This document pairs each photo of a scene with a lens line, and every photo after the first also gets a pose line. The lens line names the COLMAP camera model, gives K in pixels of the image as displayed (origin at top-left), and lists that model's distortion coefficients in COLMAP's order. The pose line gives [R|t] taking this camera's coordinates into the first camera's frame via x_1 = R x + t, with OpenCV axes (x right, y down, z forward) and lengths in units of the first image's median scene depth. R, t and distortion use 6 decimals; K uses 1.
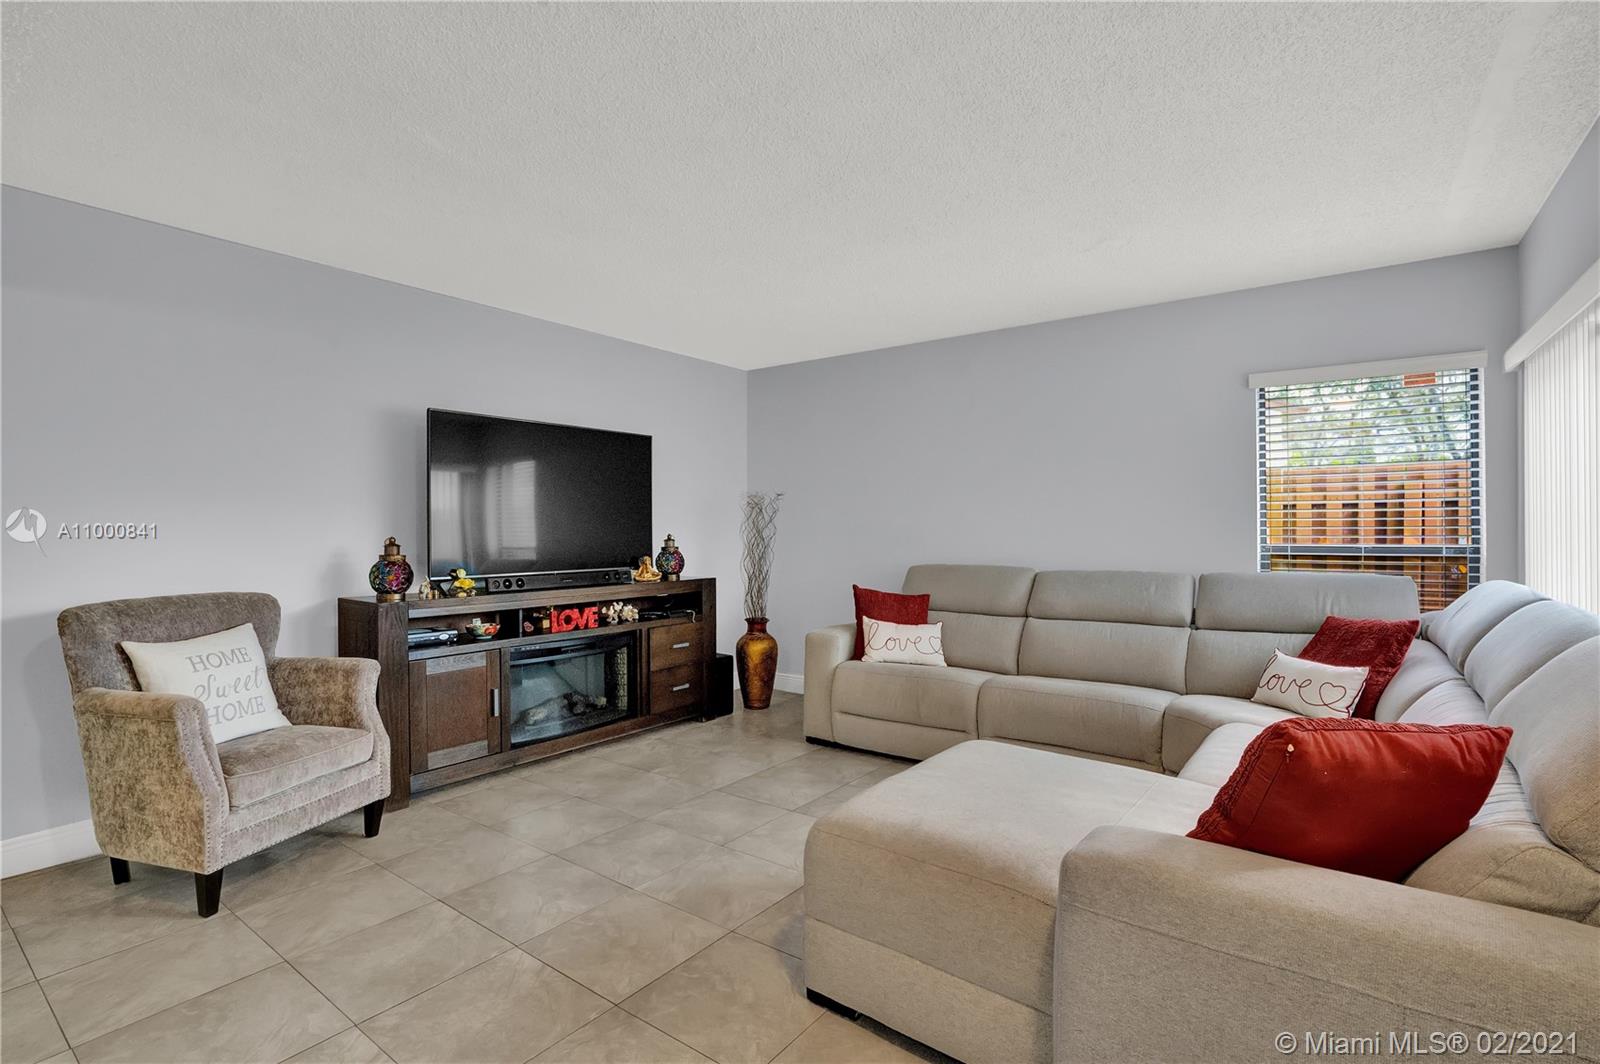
lens RADIAL K [[751.2, 0, 800.0], [0, 751.2, 532.0], [0, 0, 1]] dist [-0.066257, 0.027296]
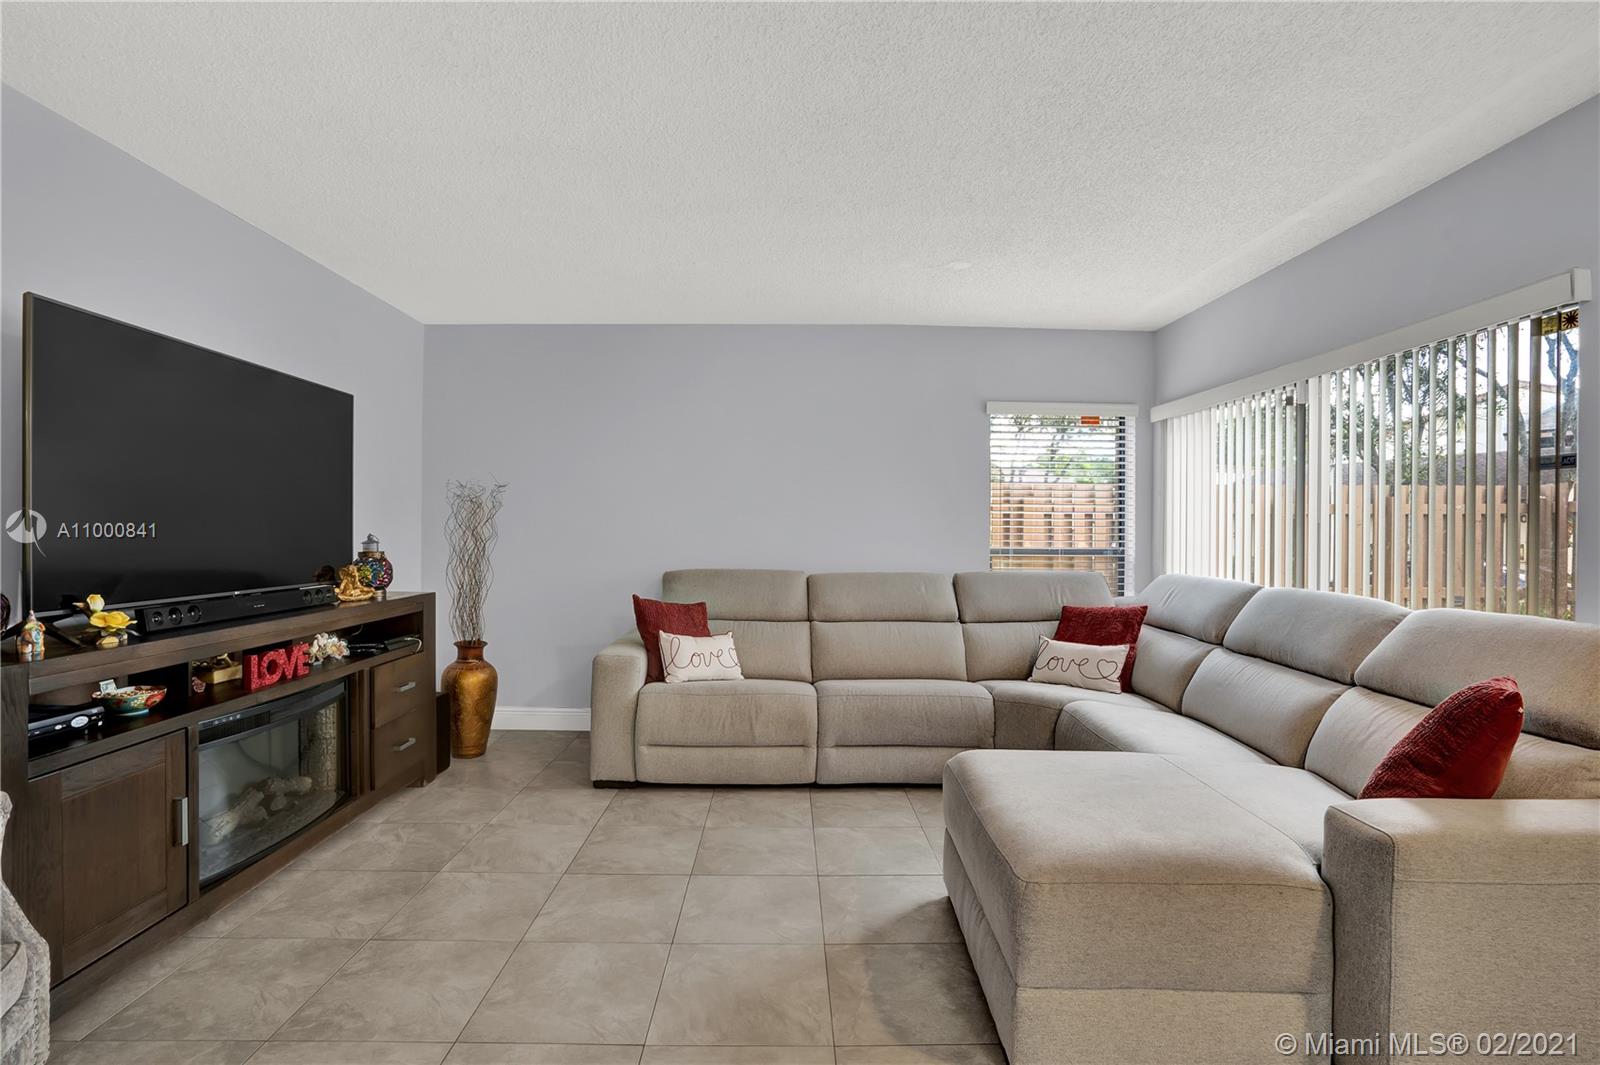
lens RADIAL K [[751.2, 0, 800.0], [0, 751.2, 532.5], [0, 0, 1]] dist [-0.066257, 0.027296]
pose [[0.796811, 0.009390, 0.604156, -0.317273], [-0.009096, 0.999952, -0.003545, -0.000095], [-0.604160, -0.002671, 0.796859, 0.216648]]
